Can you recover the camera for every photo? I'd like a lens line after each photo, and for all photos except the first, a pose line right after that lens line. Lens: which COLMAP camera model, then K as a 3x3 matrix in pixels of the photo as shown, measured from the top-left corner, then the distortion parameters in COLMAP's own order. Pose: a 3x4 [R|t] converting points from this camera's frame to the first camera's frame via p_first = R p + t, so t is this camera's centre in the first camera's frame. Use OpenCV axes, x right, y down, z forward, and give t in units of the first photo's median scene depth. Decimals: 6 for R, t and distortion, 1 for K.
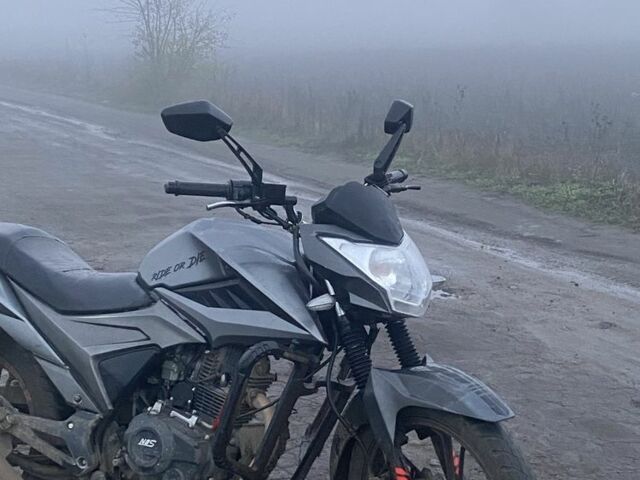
lens RADIAL K [[1092.6, 0, 321.0], [0, 1092.6, 240.3], [0, 0, 1]] dist [0.125214, 0.067668]
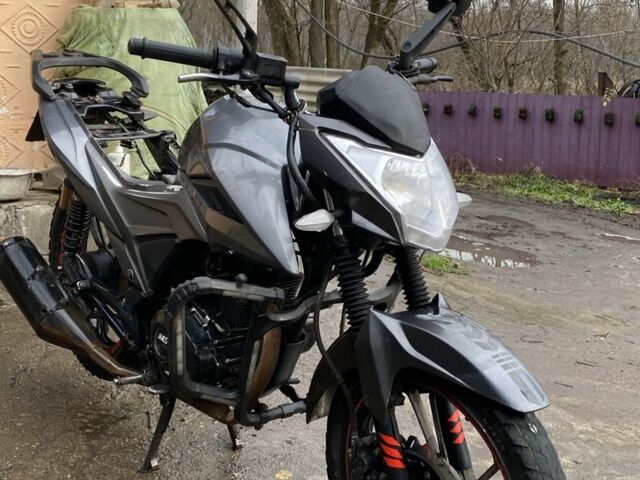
lens RADIAL K [[711.9, 0, 320.0], [0, 711.9, 240.0], [0, 0, 1]] dist [0.099124, -0.013958]
pose [[0.994201, 0.107304, 0.007072, 0.001214], [-0.106738, 0.976680, 0.186290, -0.023222], [0.013082, -0.185964, 0.982469, 0.469413]]
